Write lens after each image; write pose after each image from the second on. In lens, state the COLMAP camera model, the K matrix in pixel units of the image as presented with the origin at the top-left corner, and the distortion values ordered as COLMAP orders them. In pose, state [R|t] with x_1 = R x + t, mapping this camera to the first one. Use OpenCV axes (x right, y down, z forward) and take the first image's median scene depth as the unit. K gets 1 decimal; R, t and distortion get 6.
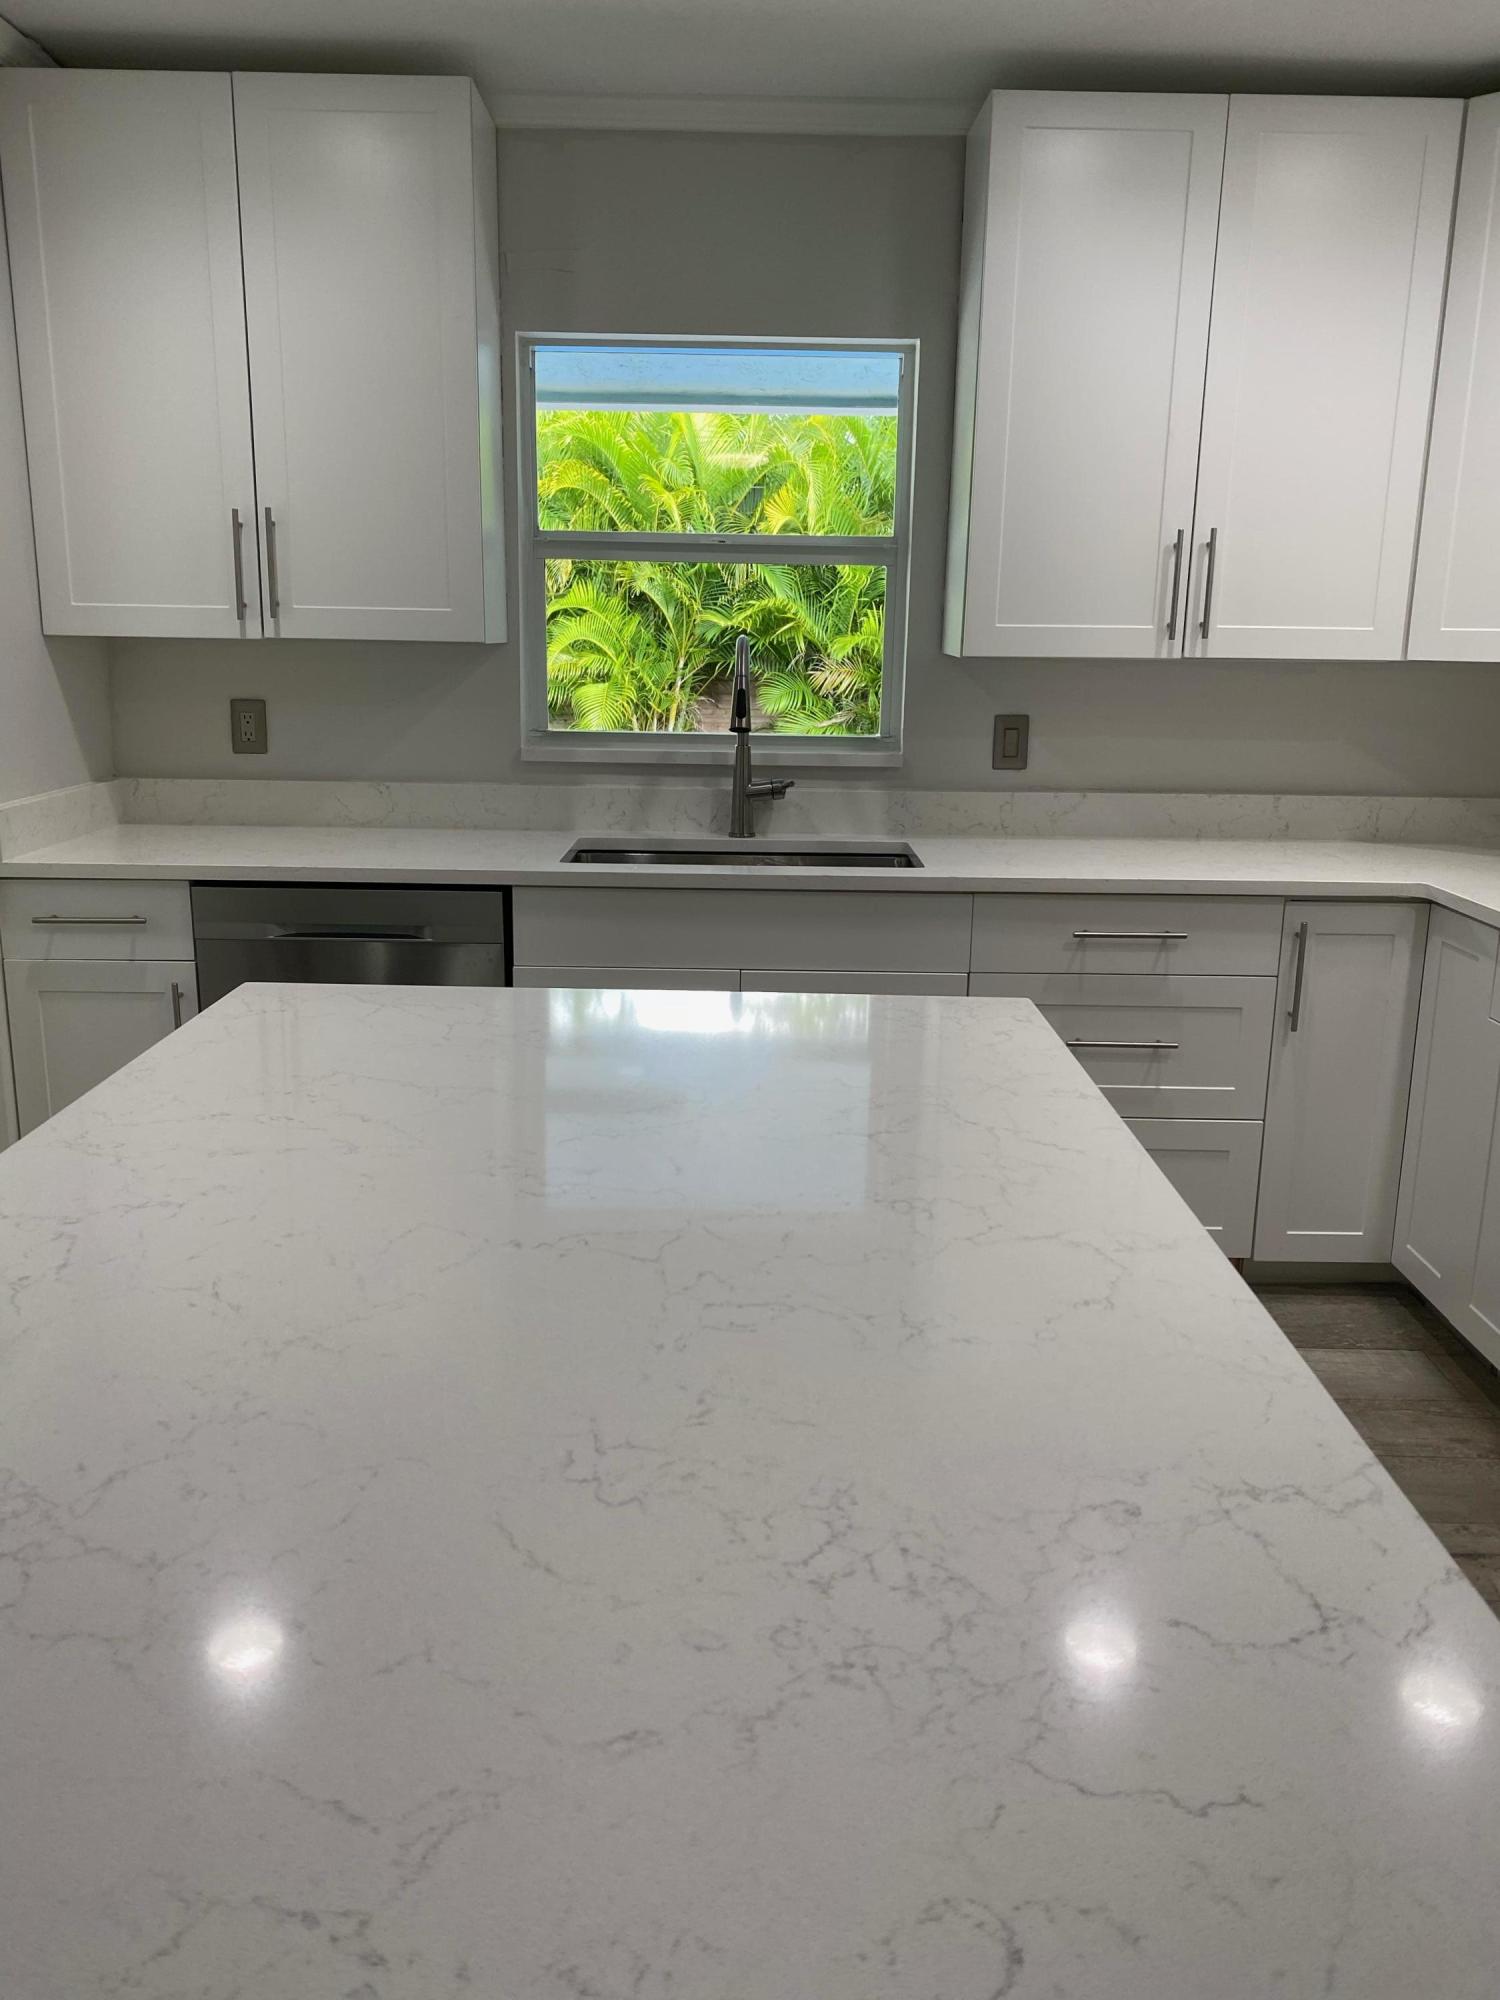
lens RADIAL K [[1544.6, 0, 751.5], [0, 1544.6, 978.4], [0, 0, 1]] dist [0.080676, -0.109077]
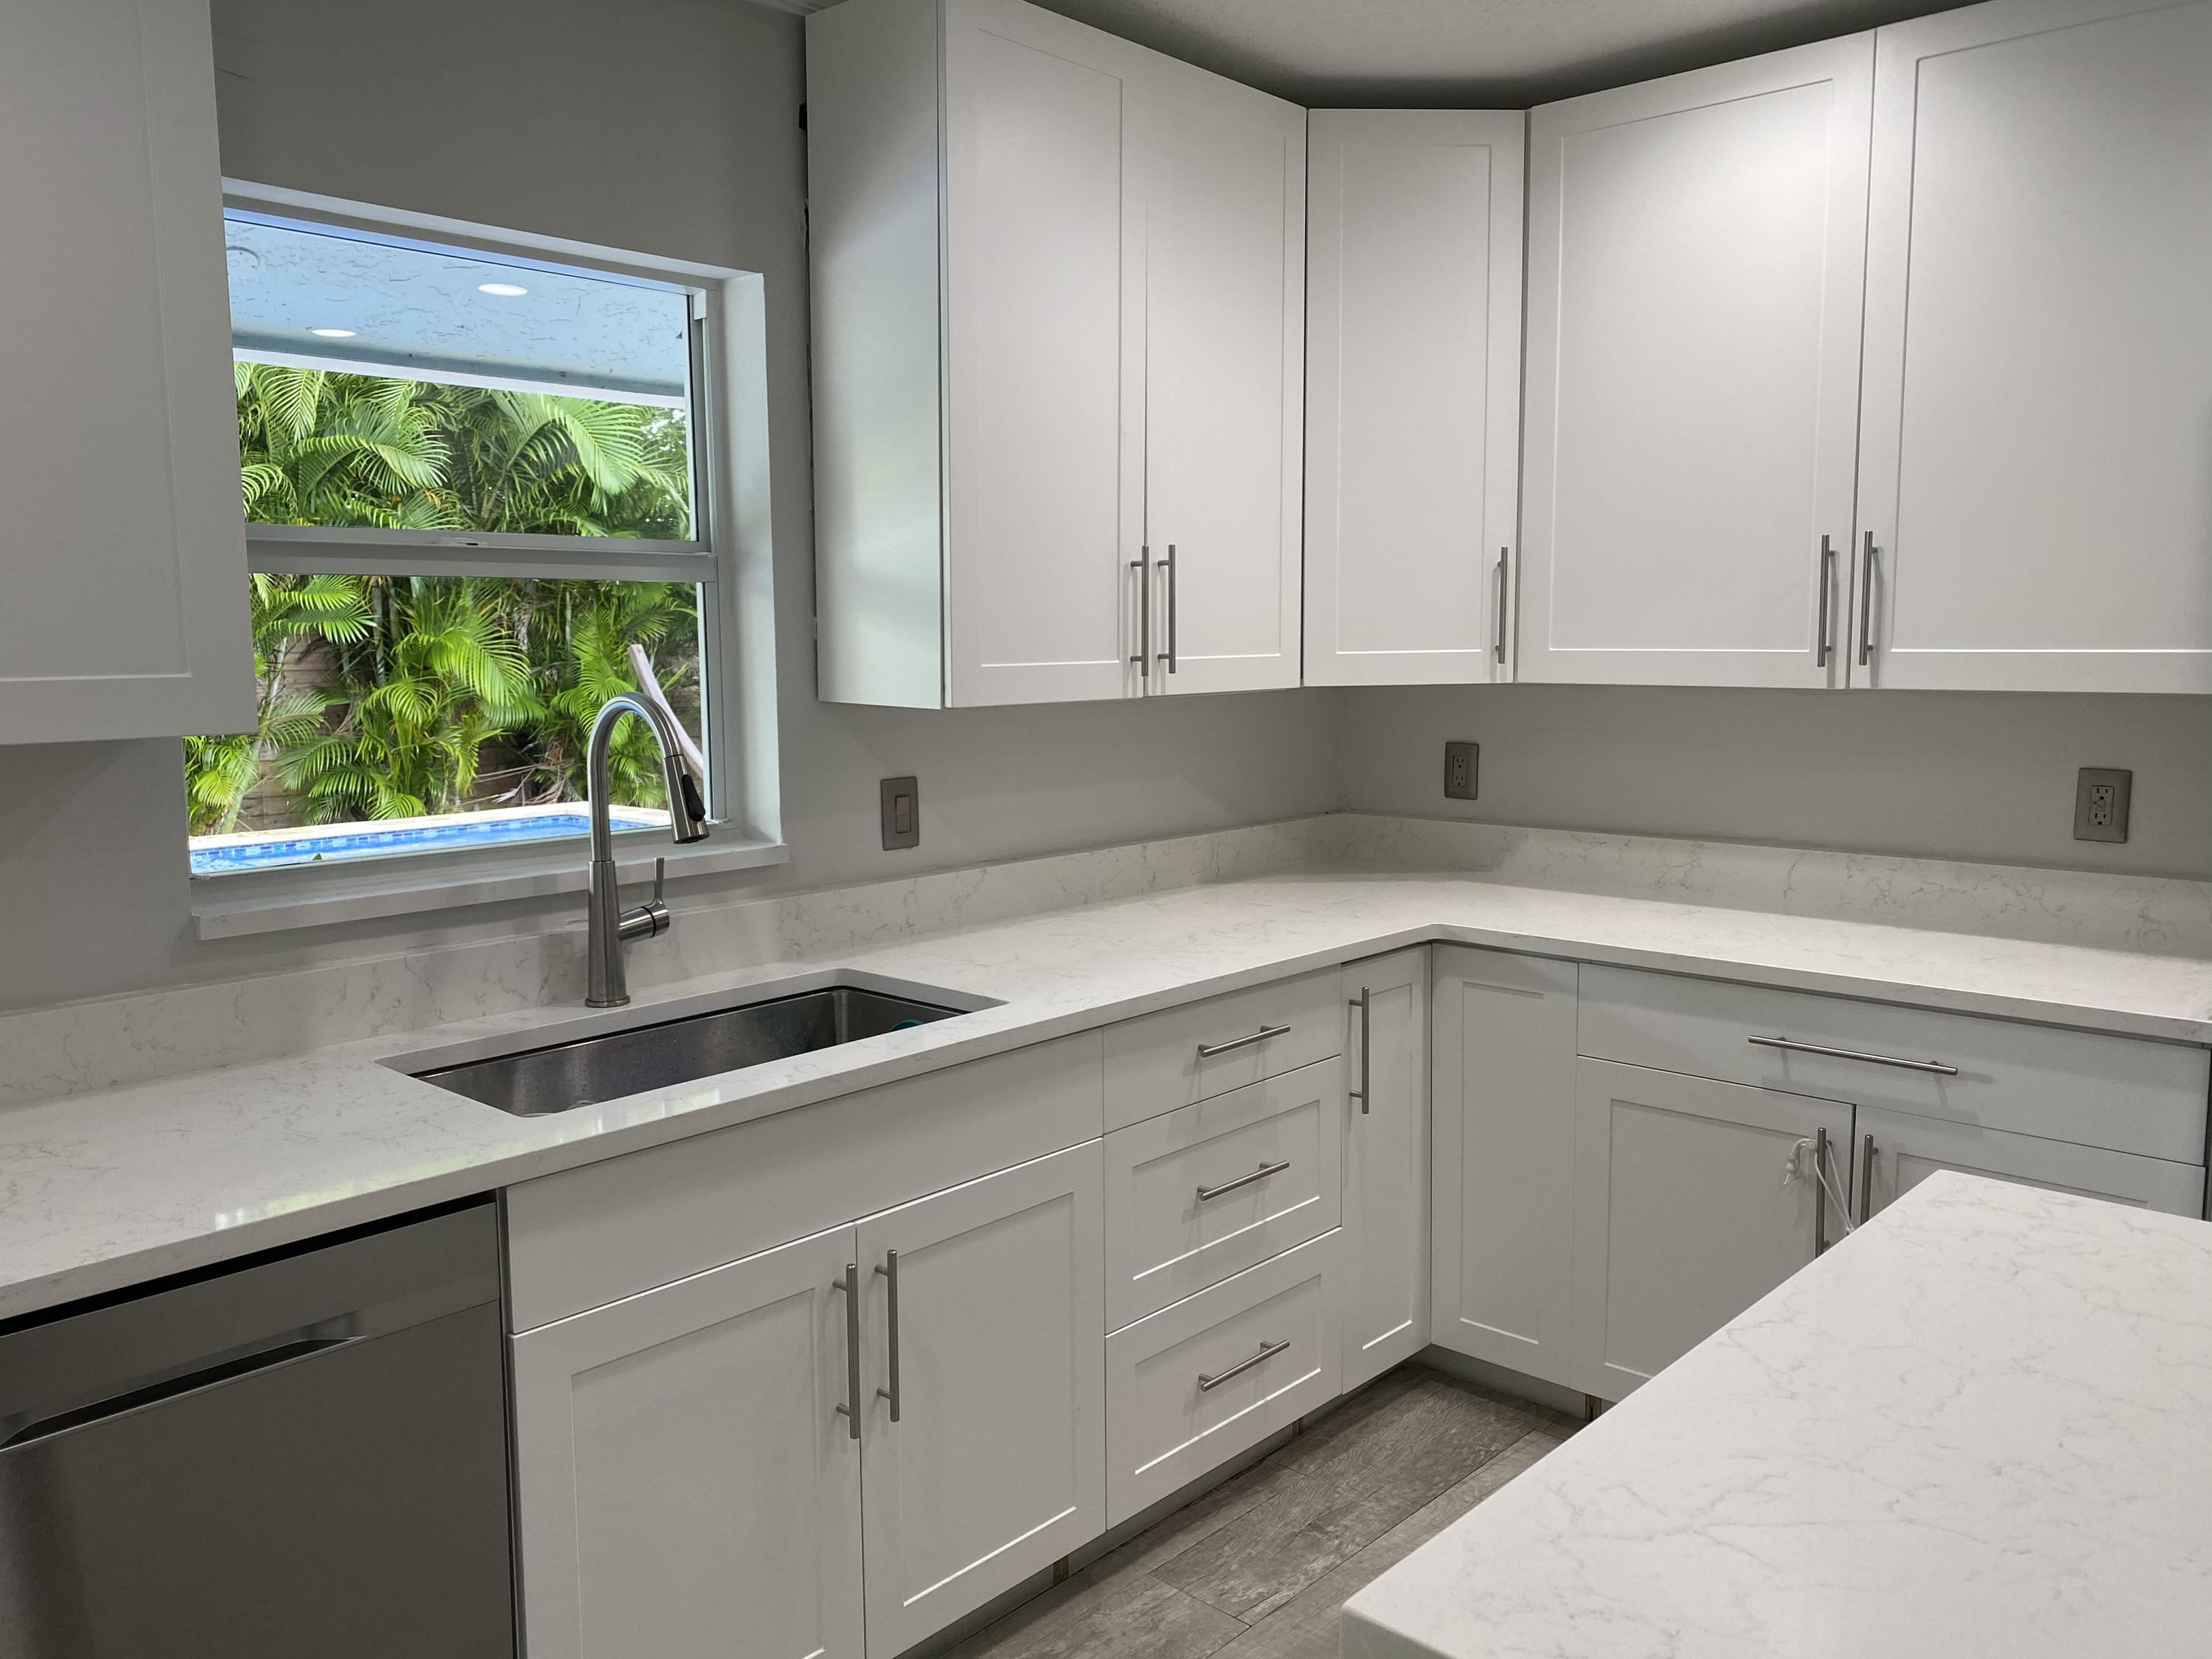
lens RADIAL K [[1707.7, 0, 1105.1], [0, 1707.7, 834.1], [0, 0, 1]] dist [0.075518, -0.102709]
pose [[0.673827, -0.111734, 0.730392, -0.383901], [0.182265, 0.983089, -0.017759, -0.113478], [-0.716056, 0.145091, 0.682797, 0.378426]]
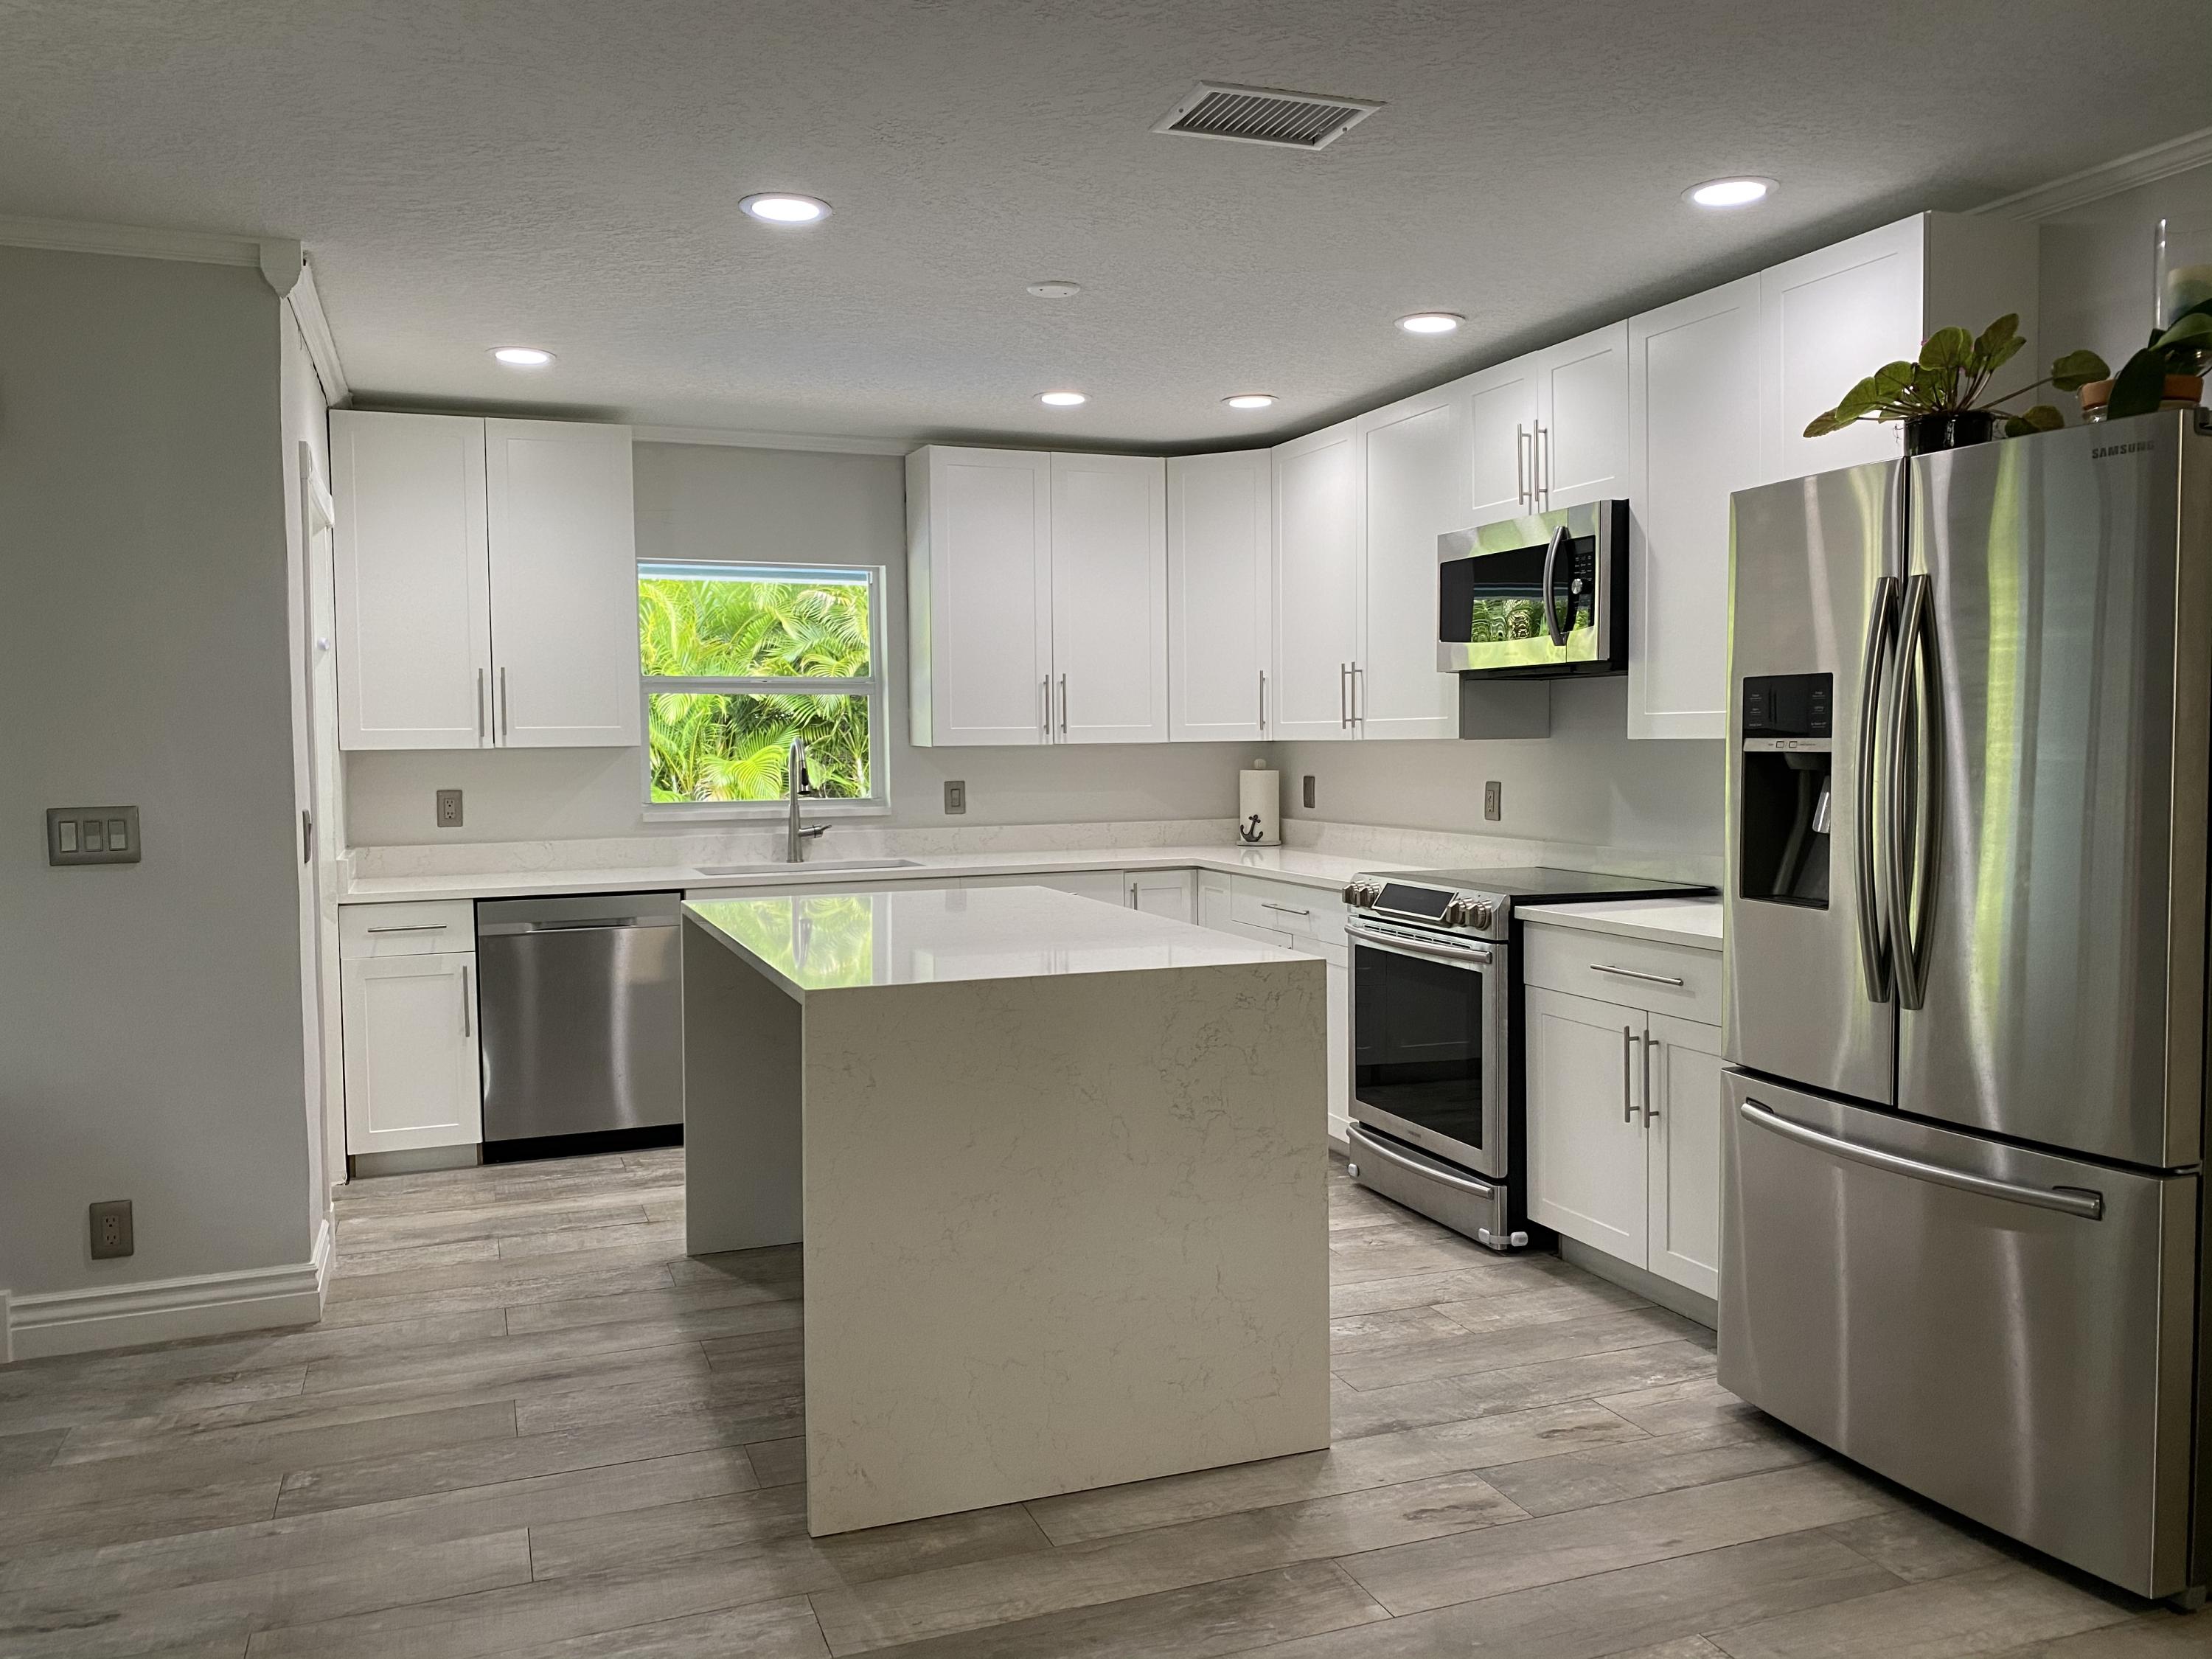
lens RADIAL K [[1708.3, 0, 1106.0], [0, 1708.3, 829.5], [0, 0, 1]] dist [0.080676, -0.109077]
pose [[0.934679, -0.046934, 0.352381, -0.332206], [0.105049, 0.983445, -0.147652, 0.170332], [-0.339618, 0.175025, 0.924135, -0.741398]]
